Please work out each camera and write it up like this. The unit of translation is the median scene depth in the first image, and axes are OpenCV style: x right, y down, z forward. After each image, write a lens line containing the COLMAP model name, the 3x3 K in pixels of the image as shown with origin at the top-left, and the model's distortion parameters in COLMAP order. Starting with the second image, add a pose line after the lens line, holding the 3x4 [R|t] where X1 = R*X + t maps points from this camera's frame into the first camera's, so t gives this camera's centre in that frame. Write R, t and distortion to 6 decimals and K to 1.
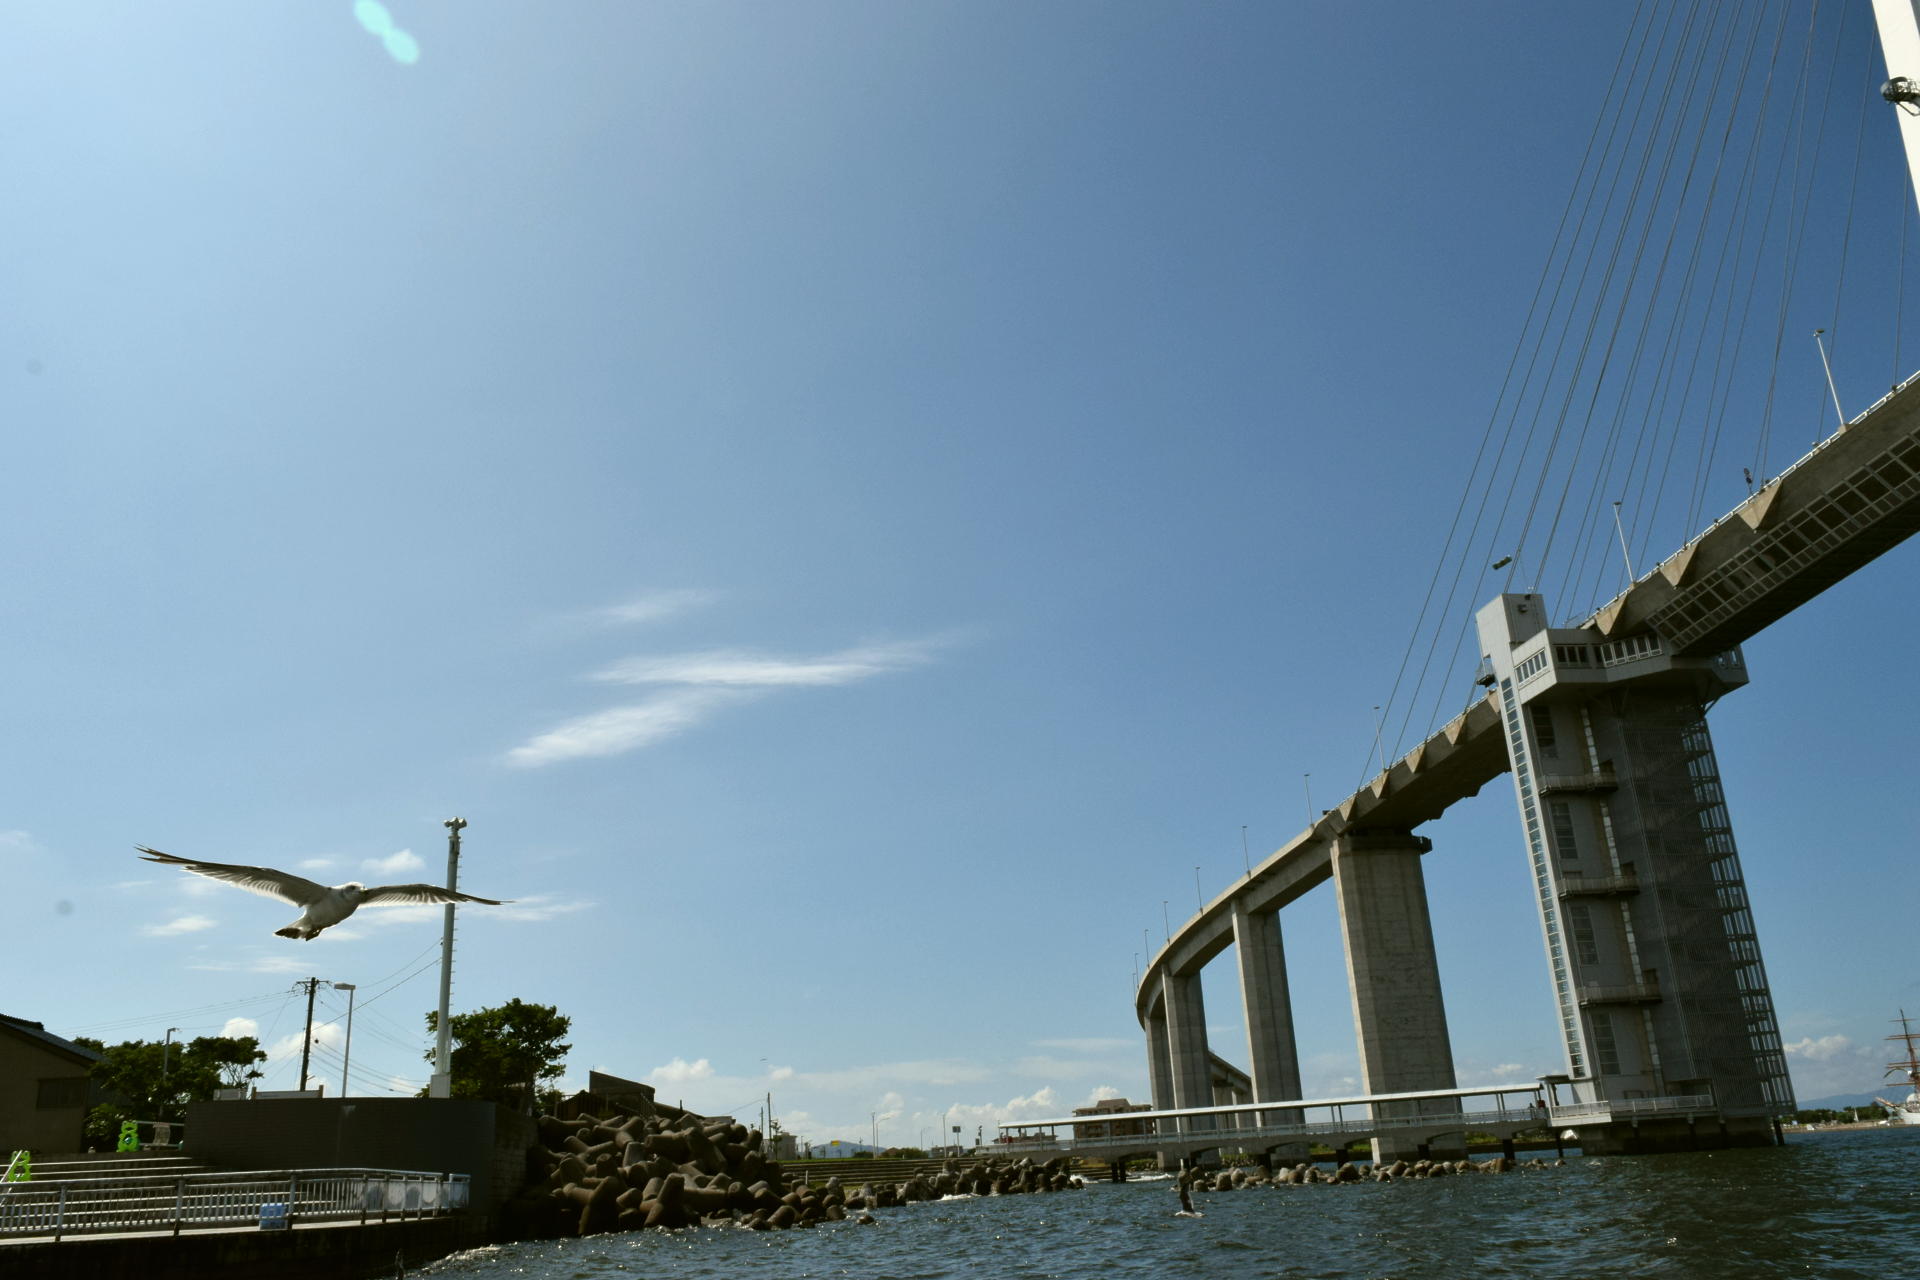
lens RADIAL K [[1495.1, 0, 970.8], [0, 1495.1, 640.9], [0, 0, 1]] dist [-0.018145, 0.005046]
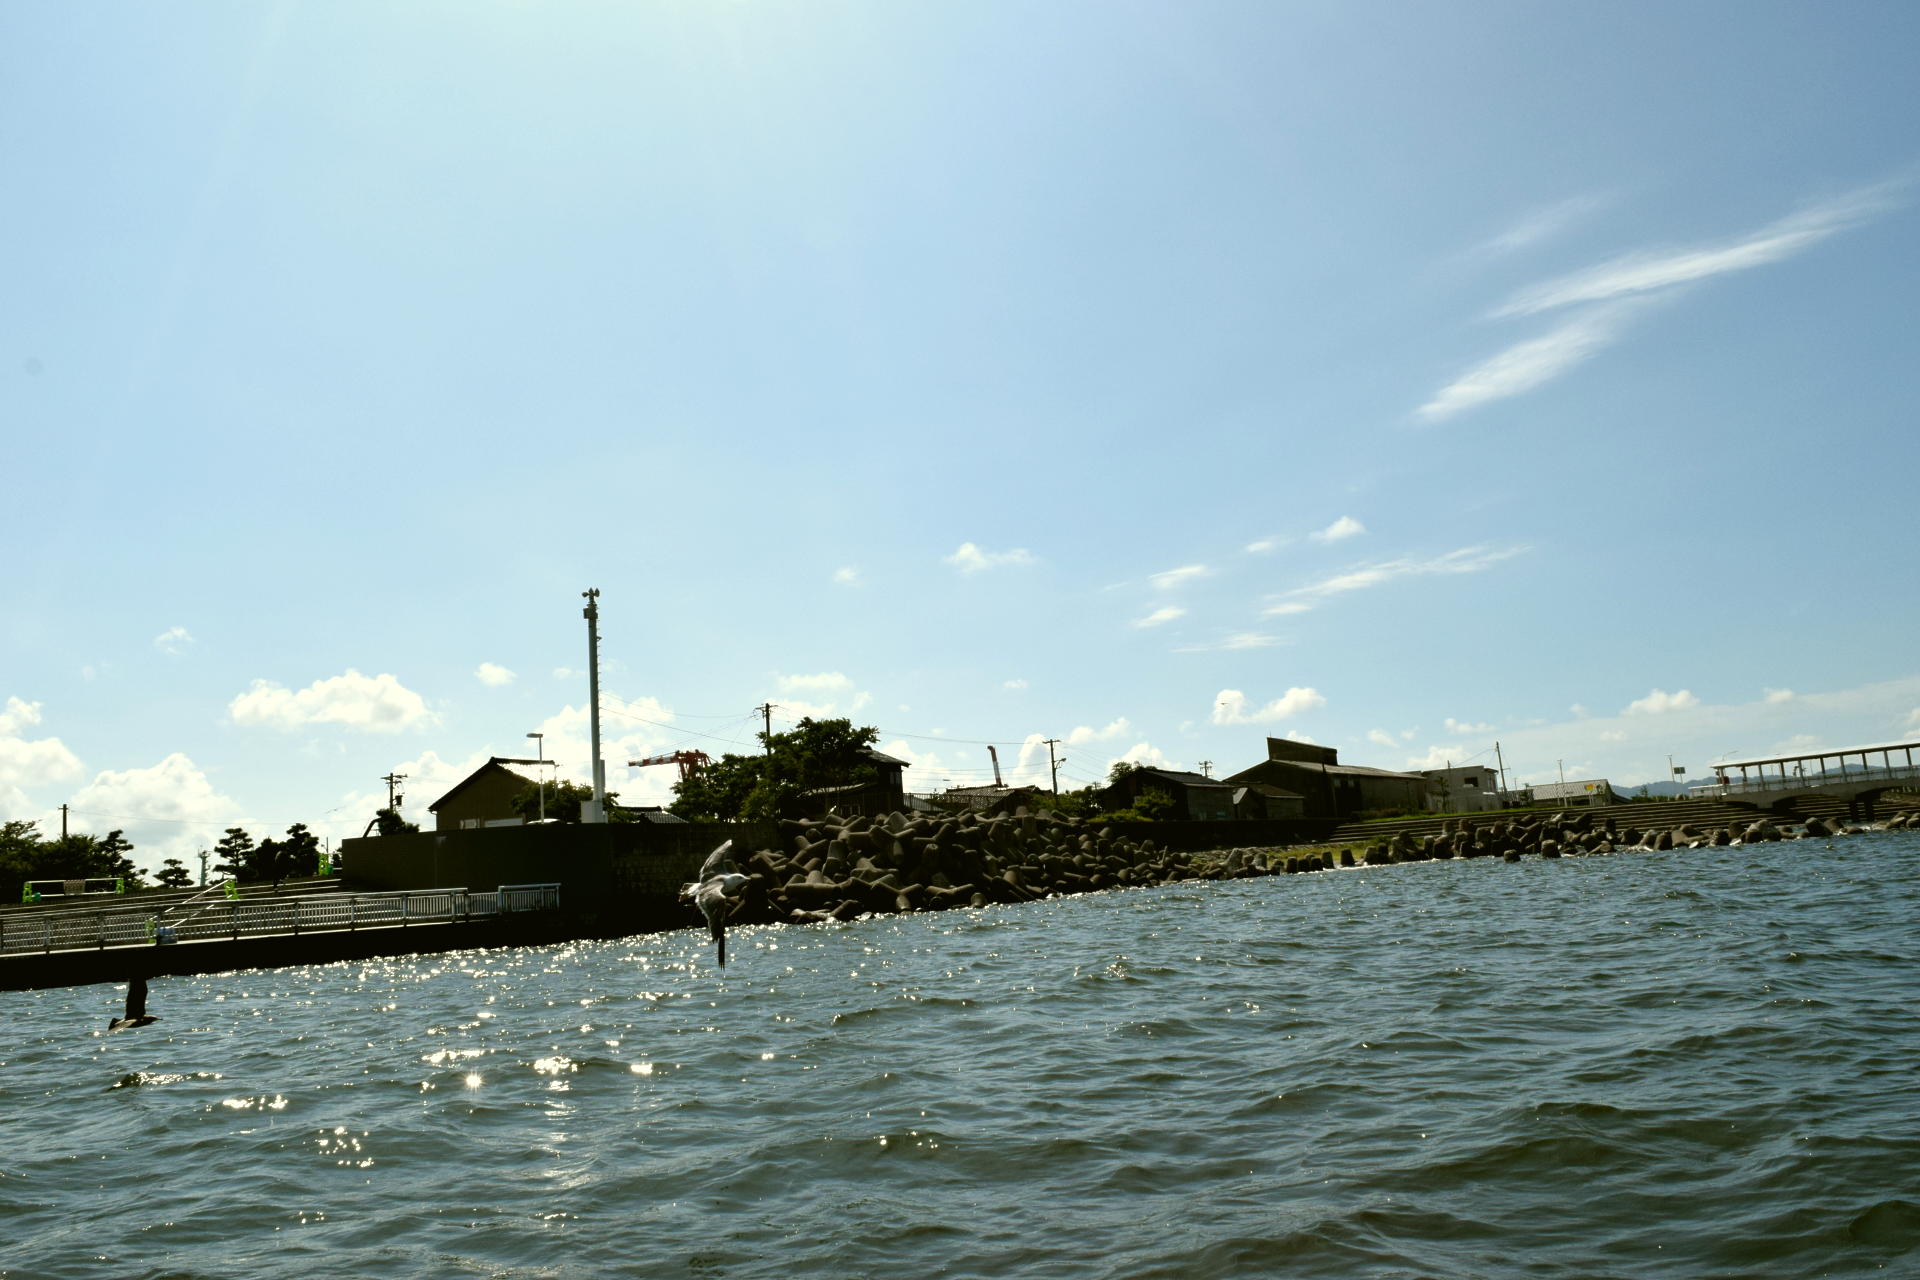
lens RADIAL K [[1495.1, 0, 958.4], [0, 1495.1, 641.2], [0, 0, 1]] dist [-0.018145, 0.005046]
pose [[0.808660, -0.101012, -0.579539, 0.190802], [0.229701, 0.961162, 0.152985, 0.015514], [0.541578, -0.256834, 0.800456, 0.070225]]
